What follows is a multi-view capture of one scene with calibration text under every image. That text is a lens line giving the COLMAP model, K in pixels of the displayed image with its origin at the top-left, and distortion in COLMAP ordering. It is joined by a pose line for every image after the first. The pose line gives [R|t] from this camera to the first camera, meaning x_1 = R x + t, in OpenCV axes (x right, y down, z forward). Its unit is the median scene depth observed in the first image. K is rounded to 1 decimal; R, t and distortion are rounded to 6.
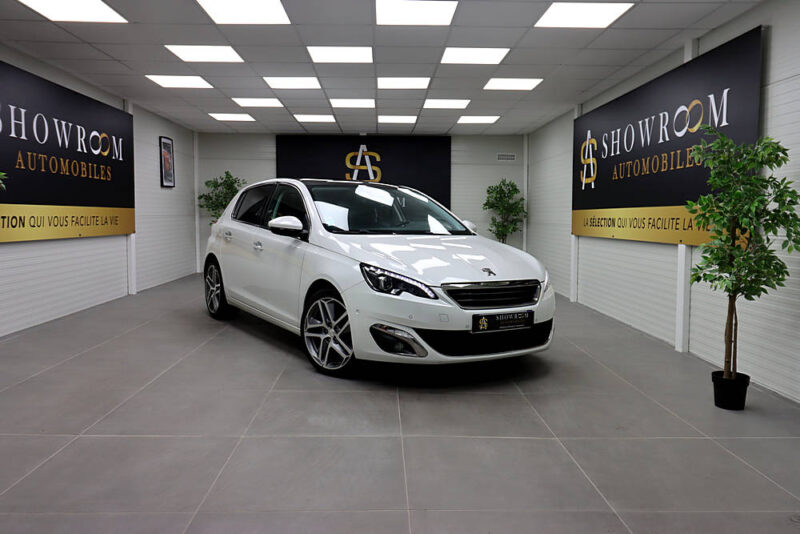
lens RADIAL K [[633.7, 0, 401.5], [0, 633.7, 266.5], [0, 0, 1]] dist [0.014848, -0.015957]
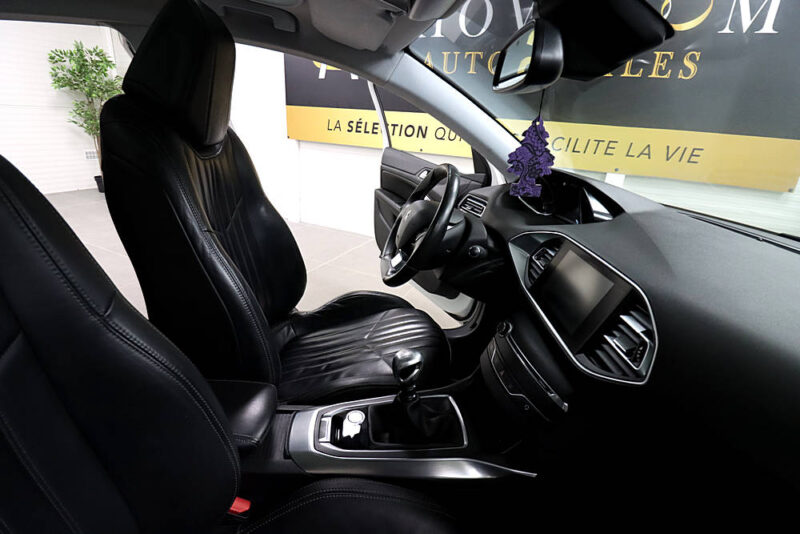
lens RADIAL K [[366.5, 0, 404.5], [0, 366.5, 260.9], [0, 0, 1]] dist [-0.006918, -0.006144]
pose [[0.453020, -0.297251, 0.840485, -0.117986], [0.004681, 0.943556, 0.331180, -0.071213], [-0.891488, -0.146096, 0.428841, 0.820567]]
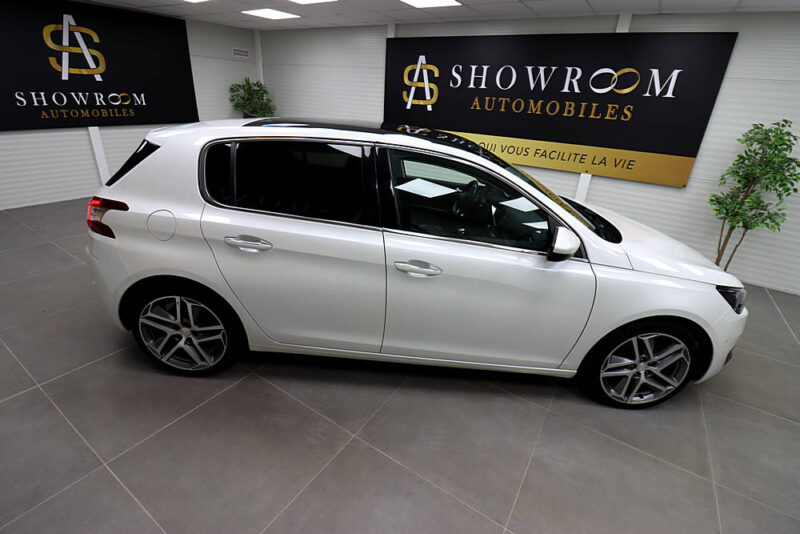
lens RADIAL K [[366.5, 0, 399.0], [0, 366.5, 263.2], [0, 0, 1]] dist [-0.006918, -0.006144]
pose [[0.569621, -0.320674, 0.756770, -0.407968], [0.012322, 0.923976, 0.382252, -0.137407], [-0.821815, -0.208414, 0.530267, 0.691346]]
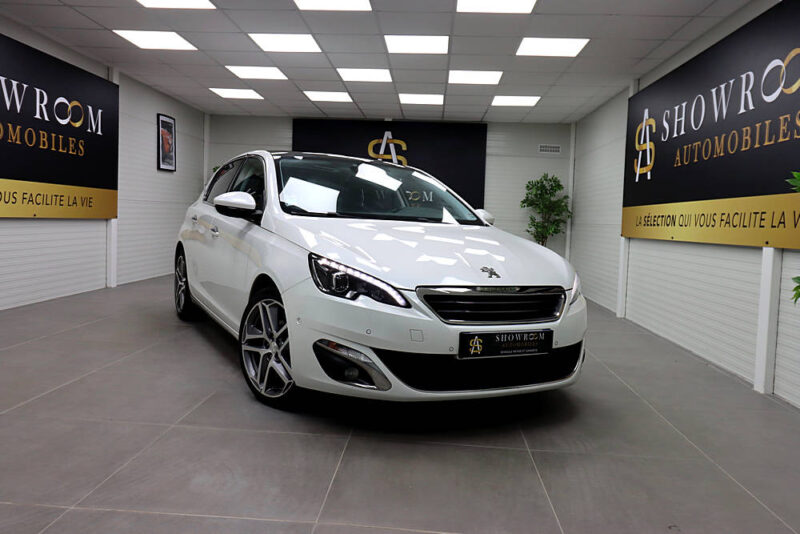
lens RADIAL K [[633.7, 0, 399.9], [0, 633.7, 265.1], [0, 0, 1]] dist [0.014848, -0.015957]
pose [[0.995930, 0.037068, -0.082153, 0.061351], [-0.037905, 0.999244, -0.008651, 0.006670], [0.081770, 0.011730, 0.996582, 0.183629]]
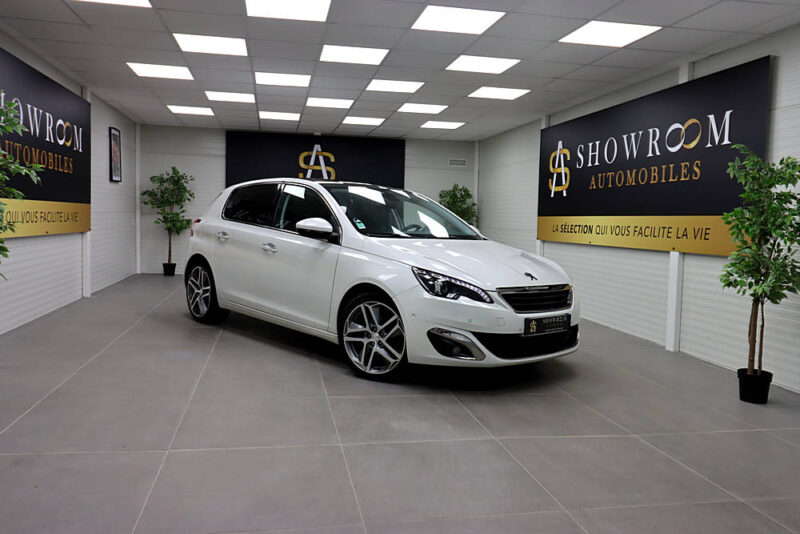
lens RADIAL K [[633.7, 0, 403.7], [0, 633.7, 268.1], [0, 0, 1]] dist [0.014848, -0.015957]
pose [[0.985466, 0.007983, 0.169685, -0.156492], [-0.008150, 0.999967, 0.000289, -0.002673], [-0.169677, -0.001667, 0.985498, 0.010434]]
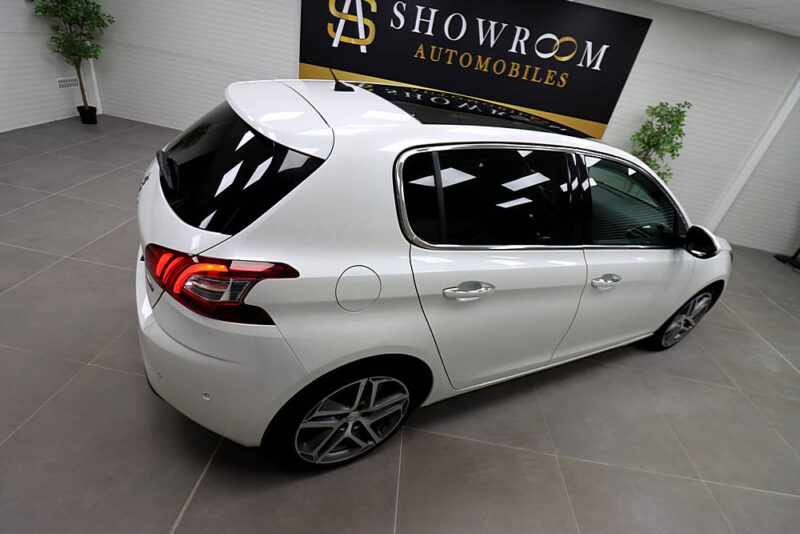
lens RADIAL K [[366.5, 0, 396.2], [0, 366.5, 261.9], [0, 0, 1]] dist [-0.006918, -0.006144]
pose [[0.123504, -0.507863, 0.852538, -0.436072], [-0.095022, 0.849115, 0.519590, -0.167695], [-0.987784, -0.145182, 0.056611, 0.972119]]
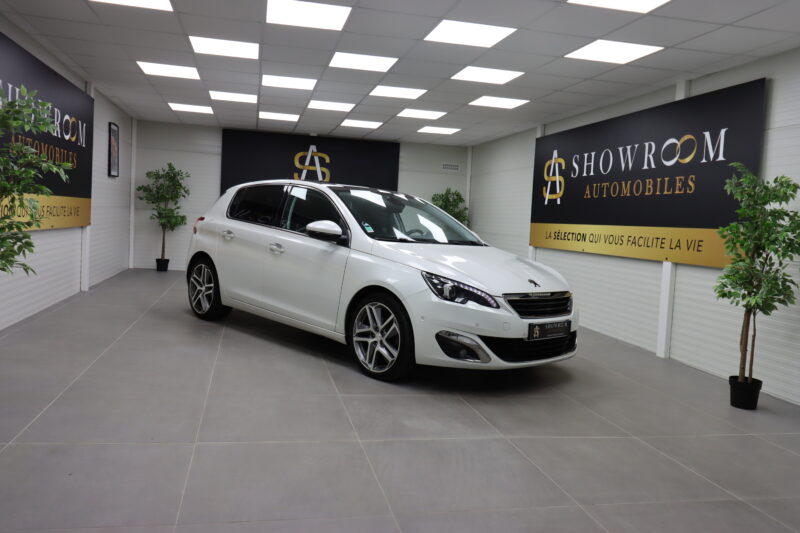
lens RADIAL K [[633.7, 0, 400.2], [0, 633.7, 267.6], [0, 0, 1]] dist [0.014848, -0.015957]
pose [[0.980158, 0.033526, 0.195363, -0.190983], [-0.033878, 0.999425, -0.001539, -0.005589], [-0.195302, -0.005110, 0.980730, -0.005381]]
